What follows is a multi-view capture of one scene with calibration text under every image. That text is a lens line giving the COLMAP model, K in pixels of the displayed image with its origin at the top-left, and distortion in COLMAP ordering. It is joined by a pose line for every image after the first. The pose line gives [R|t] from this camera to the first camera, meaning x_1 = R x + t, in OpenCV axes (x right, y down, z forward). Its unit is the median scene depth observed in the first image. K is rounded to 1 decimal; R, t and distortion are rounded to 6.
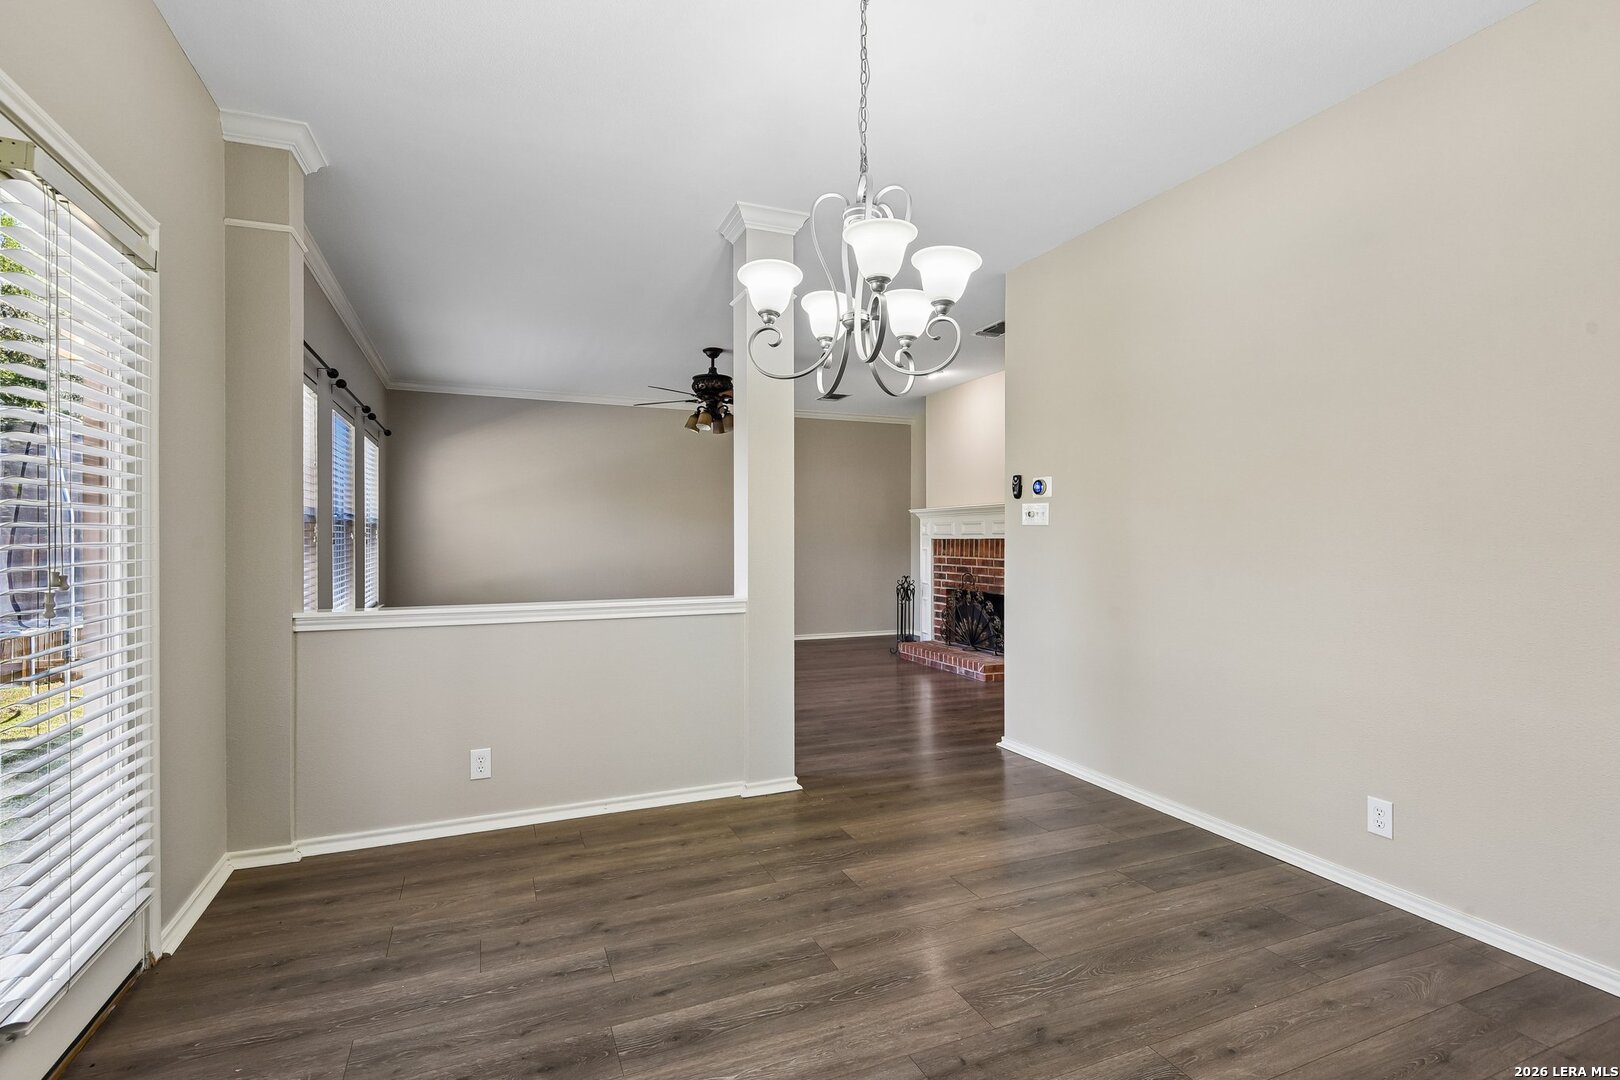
lens RADIAL K [[764.3, 0, 816.0], [0, 764.3, 540.8], [0, 0, 1]] dist [0.014348, -0.007206]
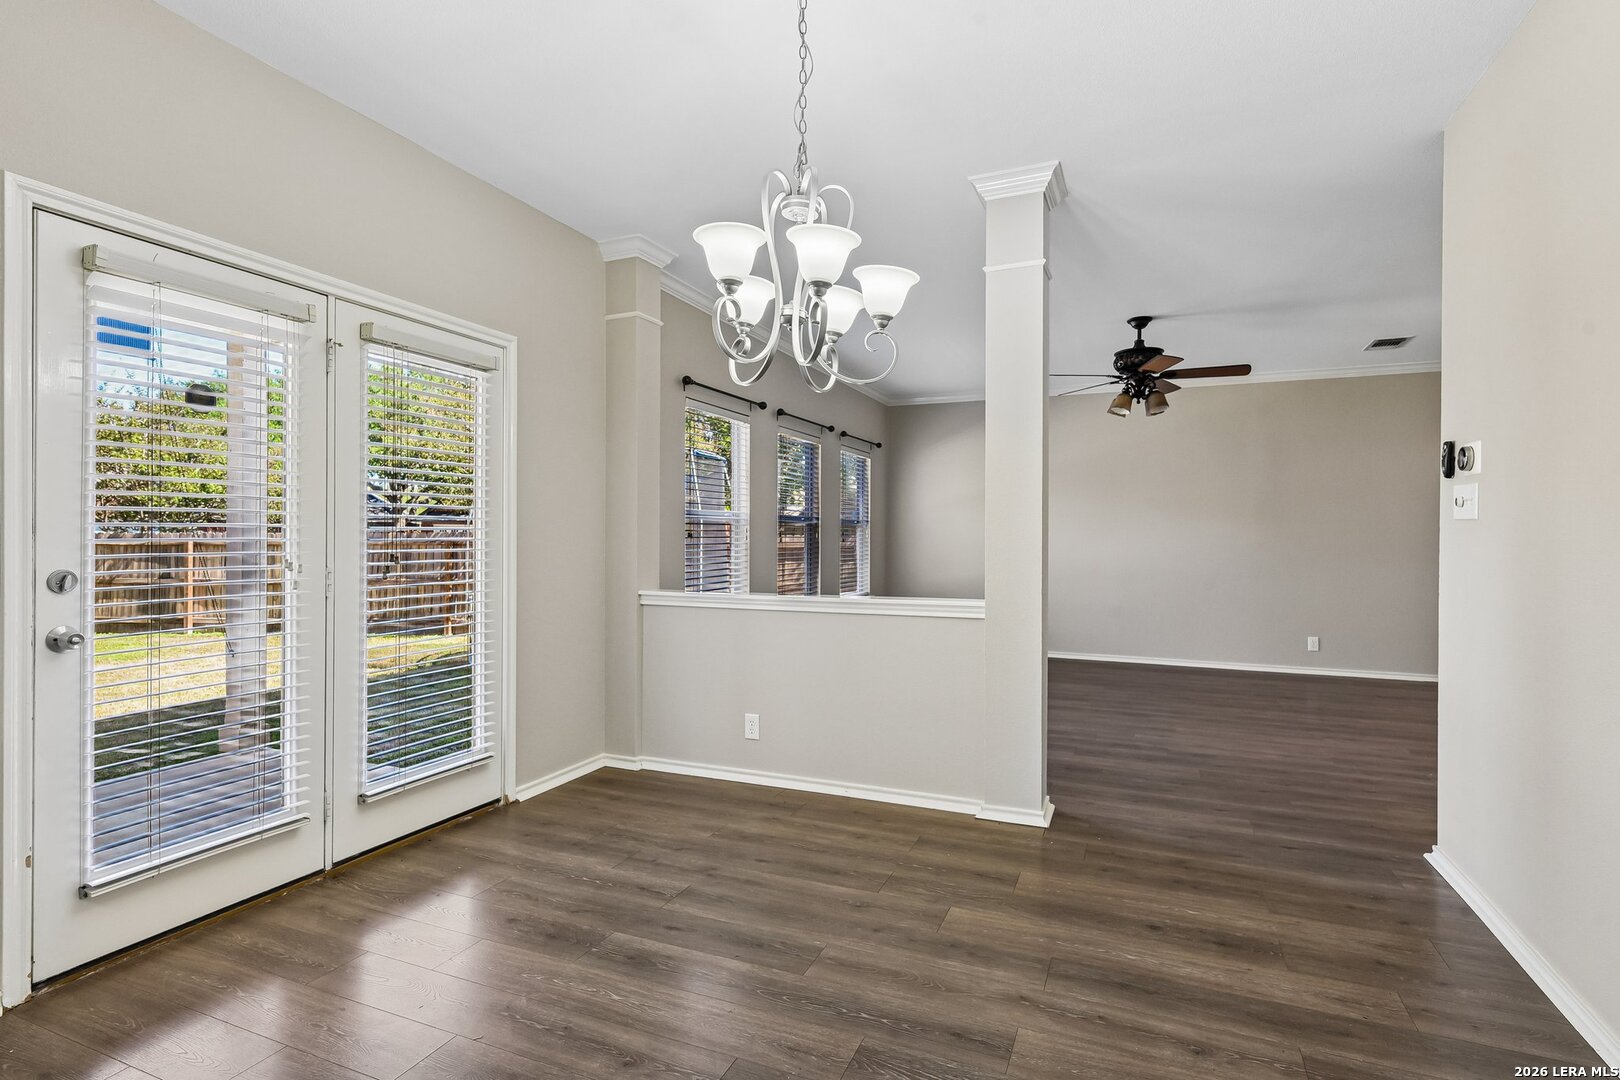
lens RADIAL K [[824.4, 0, 815.3], [0, 824.4, 533.1], [0, 0, 1]] dist [0.020359, -0.007448]
pose [[0.689166, -0.000314, -0.724603, 0.480617], [-0.006679, 0.999955, -0.006786, -0.000290], [0.724573, 0.009516, 0.689133, 0.162239]]
